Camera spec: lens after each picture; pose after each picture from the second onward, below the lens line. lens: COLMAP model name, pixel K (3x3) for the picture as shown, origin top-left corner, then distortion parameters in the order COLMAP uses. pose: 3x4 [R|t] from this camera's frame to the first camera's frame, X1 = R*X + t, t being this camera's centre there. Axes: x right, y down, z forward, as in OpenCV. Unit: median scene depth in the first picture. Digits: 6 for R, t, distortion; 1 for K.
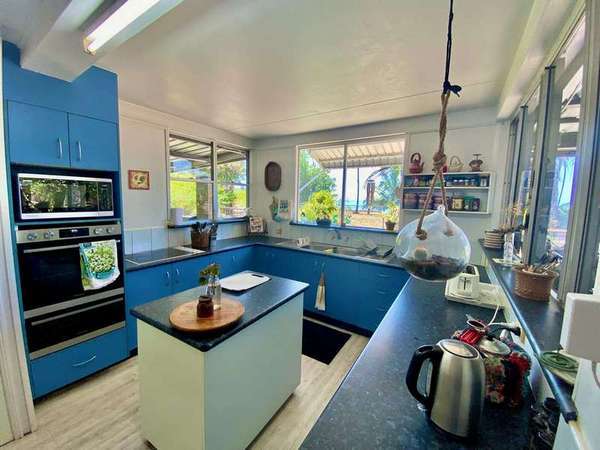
lens RADIAL K [[243.4, 0, 311.4], [0, 243.4, 221.9], [0, 0, 1]] dist [-0.004980, -0.000093]
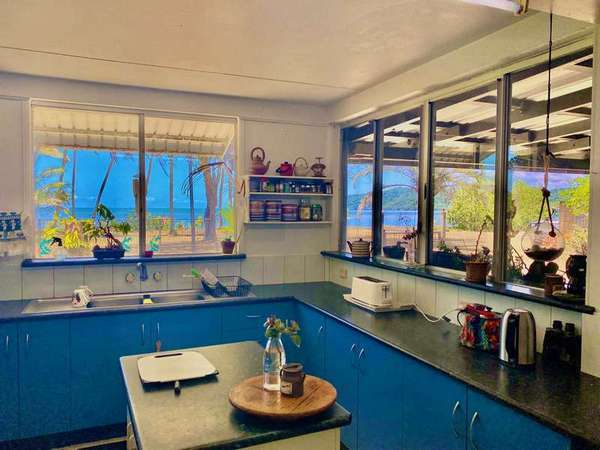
lens RADIAL K [[456.0, 0, 298.5], [0, 456.0, 226.3], [0, 0, 1]] dist [0.104107, 0.002016]
pose [[0.569932, -0.055661, 0.819804, -0.665137], [0.077094, 0.996924, 0.014090, -0.048284], [-0.818067, 0.055172, 0.572470, 0.094987]]
